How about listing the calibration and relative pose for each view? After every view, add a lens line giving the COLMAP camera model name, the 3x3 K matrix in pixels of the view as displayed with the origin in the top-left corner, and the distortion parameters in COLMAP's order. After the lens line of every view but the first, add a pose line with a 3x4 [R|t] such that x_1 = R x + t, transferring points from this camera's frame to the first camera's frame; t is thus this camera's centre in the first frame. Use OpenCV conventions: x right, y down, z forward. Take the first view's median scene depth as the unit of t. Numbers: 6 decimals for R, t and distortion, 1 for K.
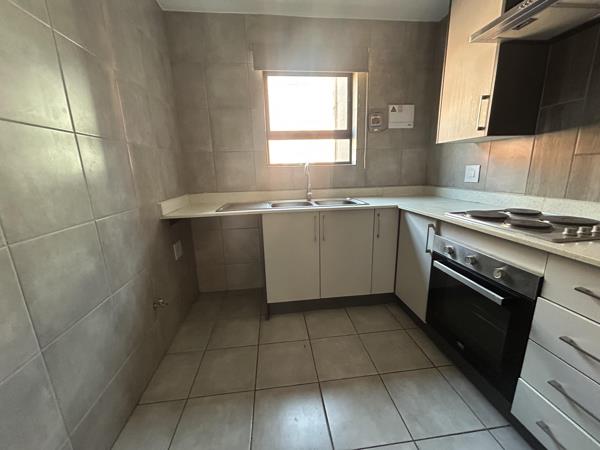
lens RADIAL K [[241.4, 0, 300.0], [0, 241.4, 225.0], [0, 0, 1]] dist [-0.000342, 0.000779]
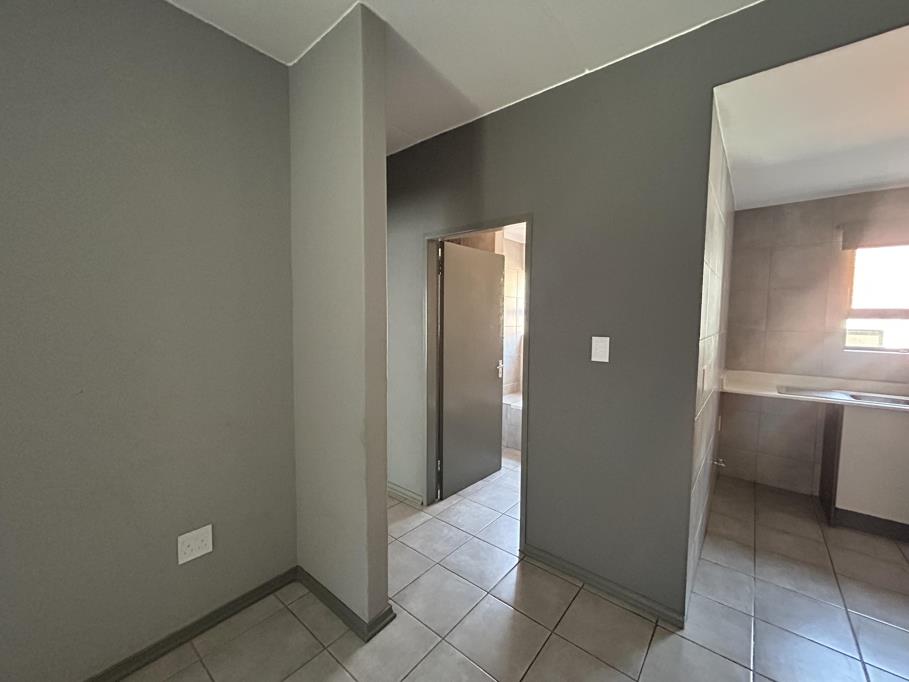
lens RADIAL K [[361.6, 0, 467.4], [0, 361.6, 342.9], [0, 0, 1]] dist [0.000312, 0.000226]
pose [[0.705766, 0.084546, -0.703382, -0.204227], [-0.190799, 0.978852, -0.073788, 0.093849], [0.682269, 0.186281, 0.706971, -0.949194]]
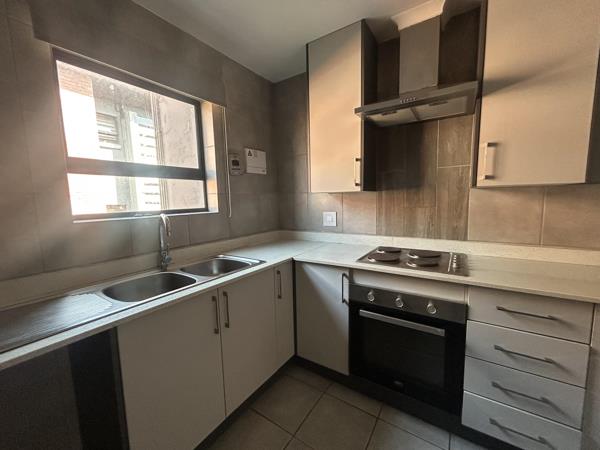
lens RADIAL K [[241.4, 0, 300.0], [0, 241.4, 225.0], [0, 0, 1]] dist [-0.000342, 0.000779]
pose [[0.646763, -0.073244, 0.759166, -0.252290], [0.181774, 0.981498, -0.060167, -0.136989], [-0.740713, 0.176910, 0.648111, 0.354016]]
